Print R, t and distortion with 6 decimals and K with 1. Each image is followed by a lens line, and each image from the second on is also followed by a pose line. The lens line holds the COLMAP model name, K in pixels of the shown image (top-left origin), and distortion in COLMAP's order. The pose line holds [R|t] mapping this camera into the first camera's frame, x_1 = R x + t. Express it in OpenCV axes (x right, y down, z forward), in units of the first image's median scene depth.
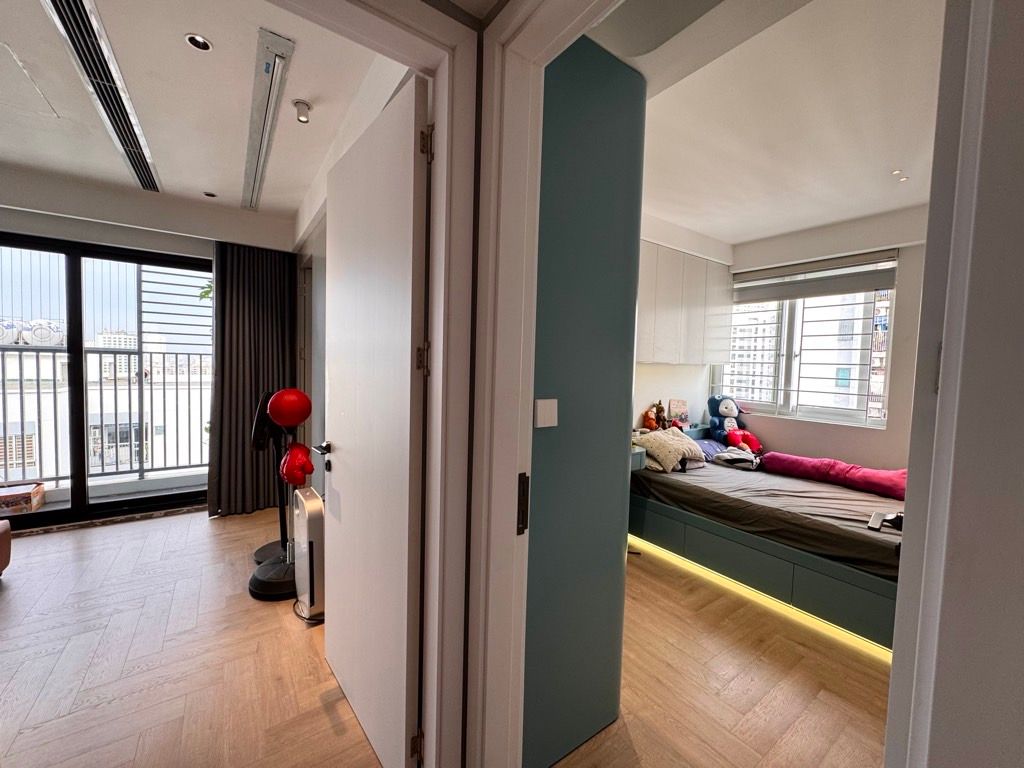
lens RADIAL K [[408.1, 0, 512.3], [0, 408.1, 383.6], [0, 0, 1]] dist [-0.004600, 0.000978]
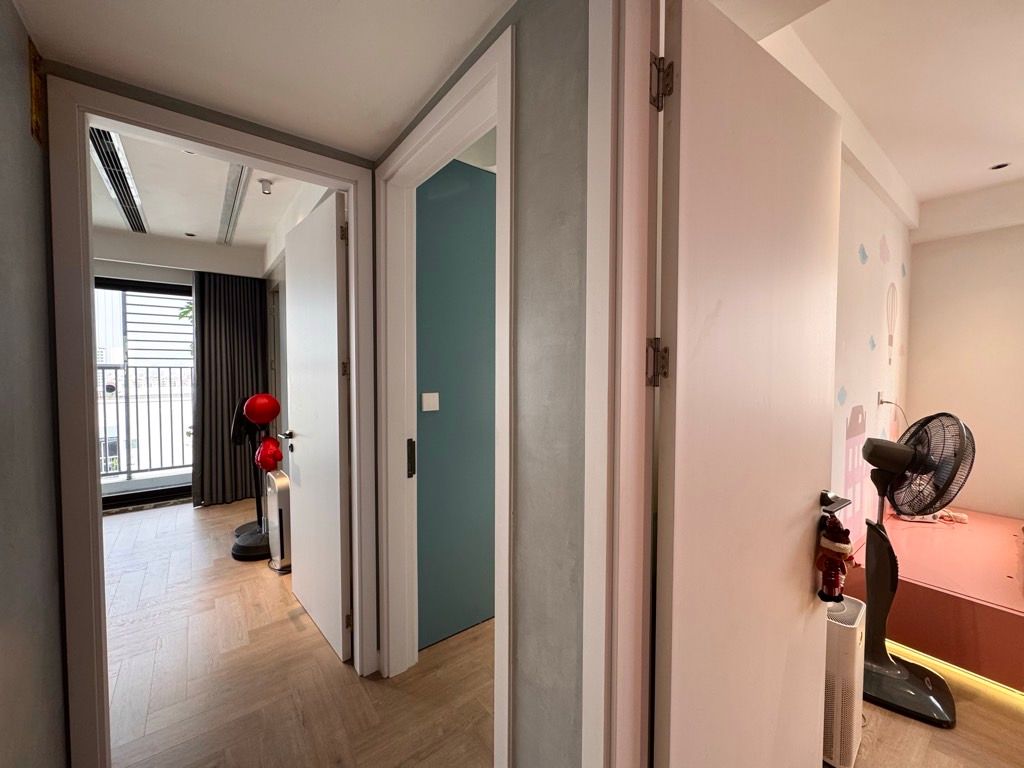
lens RADIAL K [[408.1, 0, 512.8], [0, 408.1, 382.6], [0, 0, 1]] dist [-0.004600, 0.000978]
pose [[0.998512, -0.027449, 0.047117, 0.131809], [0.027945, 0.999560, -0.009906, 0.009697], [-0.046824, 0.011208, 0.998840, -0.227714]]
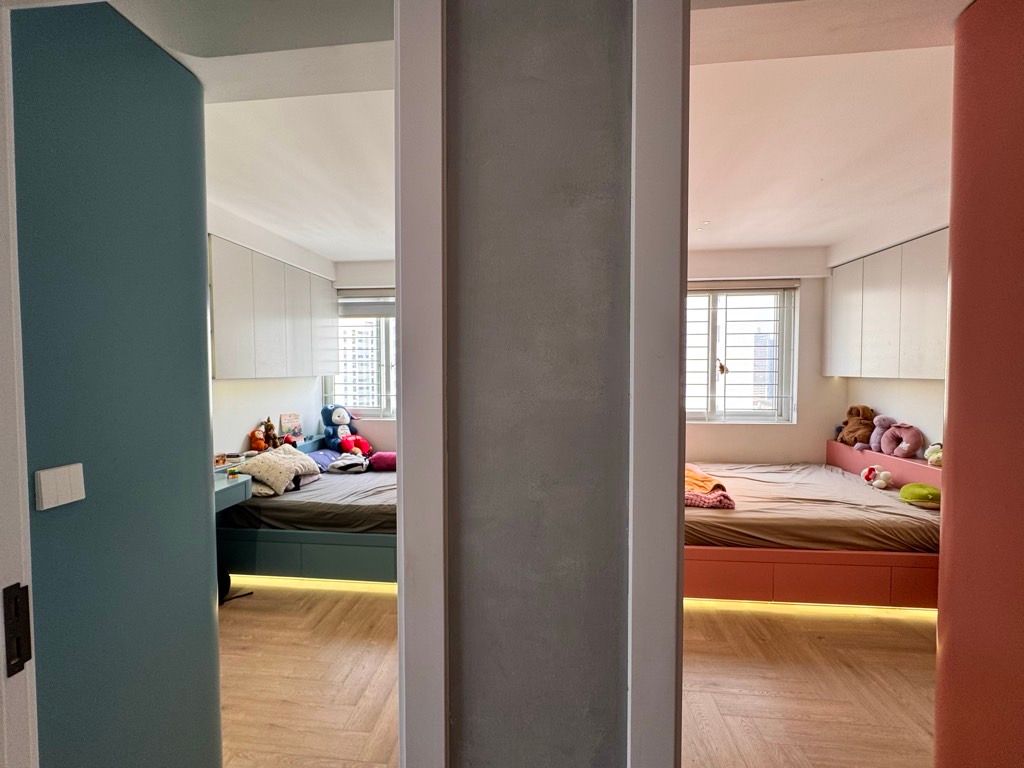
lens RADIAL K [[408.1, 0, 511.4], [0, 408.1, 384.0], [0, 0, 1]] dist [-0.004600, 0.000978]
pose [[0.651269, -0.057706, 0.756650, 0.027718], [0.057354, 0.997996, 0.026747, -0.033089], [-0.756677, 0.025978, 0.653273, -0.034994]]
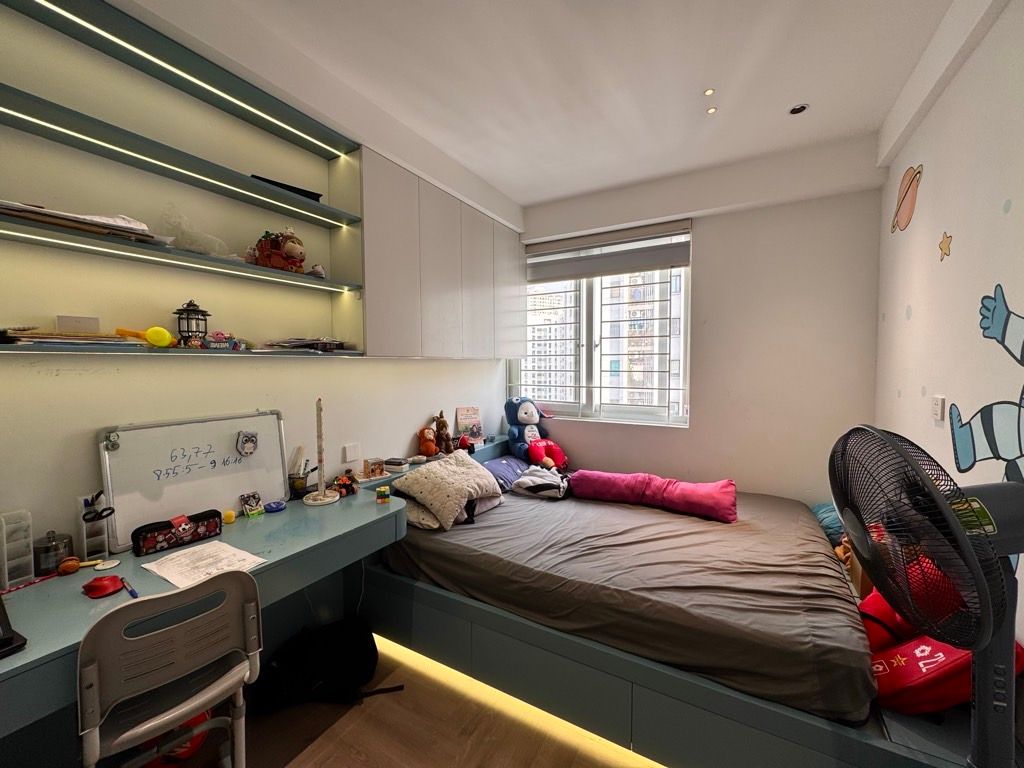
lens RADIAL K [[408.1, 0, 512.1], [0, 408.1, 382.1], [0, 0, 1]] dist [-0.004600, 0.000978]
pose [[0.903603, -0.051109, 0.425312, 0.206016], [0.051427, 0.998619, 0.010742, -0.012745], [-0.425274, 0.012166, 0.904983, 0.362717]]
